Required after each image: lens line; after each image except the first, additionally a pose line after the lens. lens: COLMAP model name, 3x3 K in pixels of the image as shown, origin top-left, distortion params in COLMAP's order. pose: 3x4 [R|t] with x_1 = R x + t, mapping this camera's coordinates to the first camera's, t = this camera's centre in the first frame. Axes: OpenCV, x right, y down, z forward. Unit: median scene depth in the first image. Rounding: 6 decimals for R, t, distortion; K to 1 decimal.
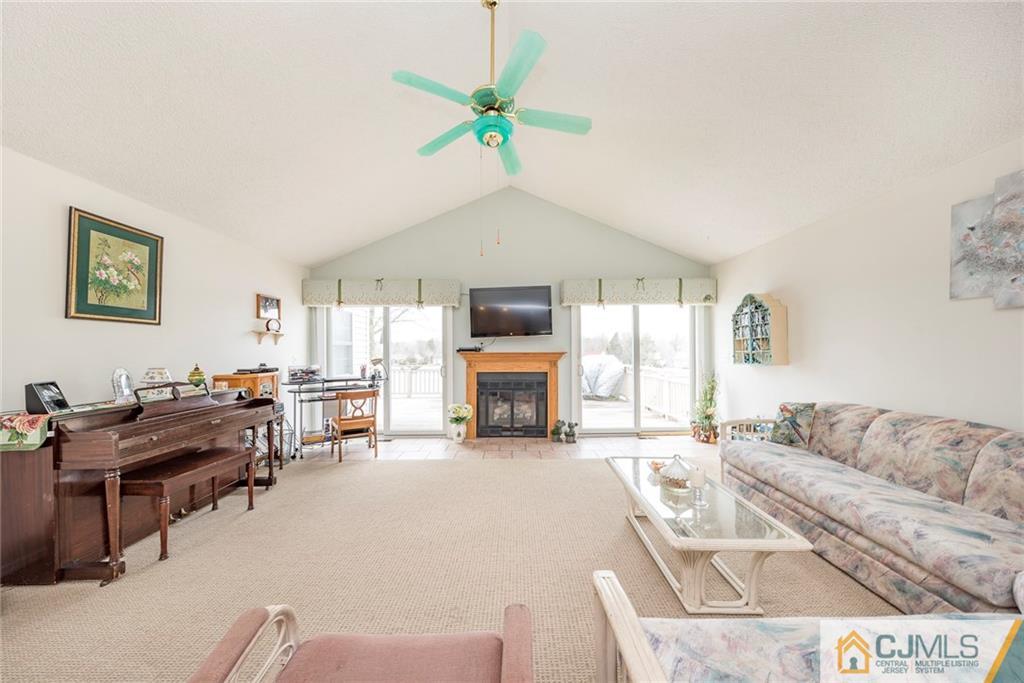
lens RADIAL K [[354.5, 0, 510.1], [0, 354.5, 346.2], [0, 0, 1]] dist [-0.008840, -0.000406]
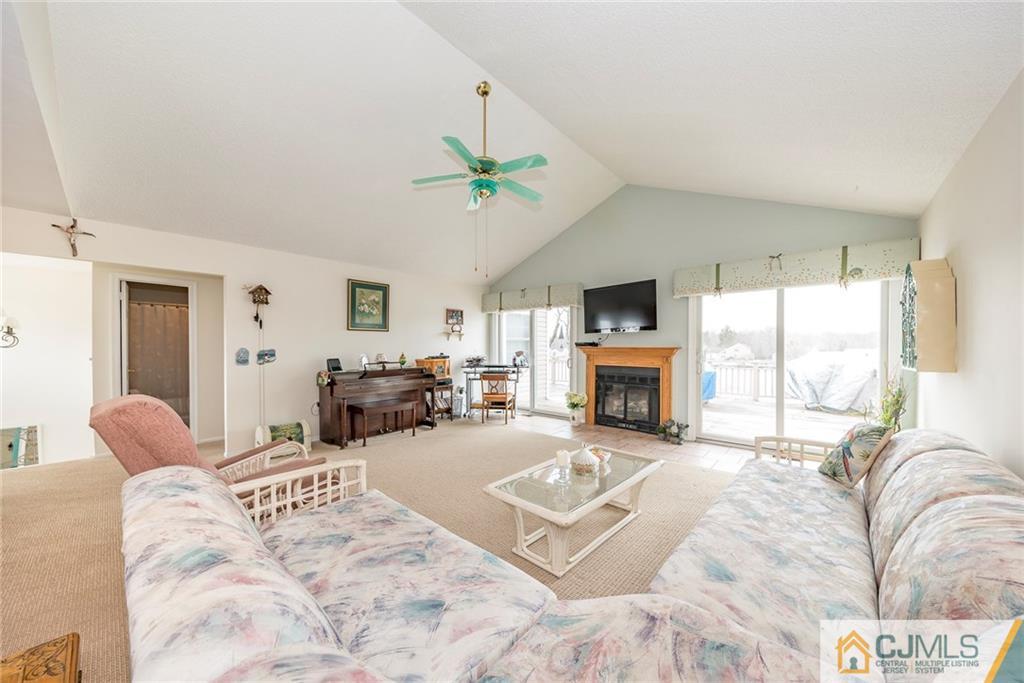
lens RADIAL K [[354.5, 0, 513.3], [0, 354.5, 345.5], [0, 0, 1]] dist [-0.008840, -0.000406]
pose [[0.746848, 0.005880, -0.664969, 0.470091], [0.006458, 0.999850, 0.016094, -0.006557], [0.664964, -0.016314, 0.746697, 0.014676]]
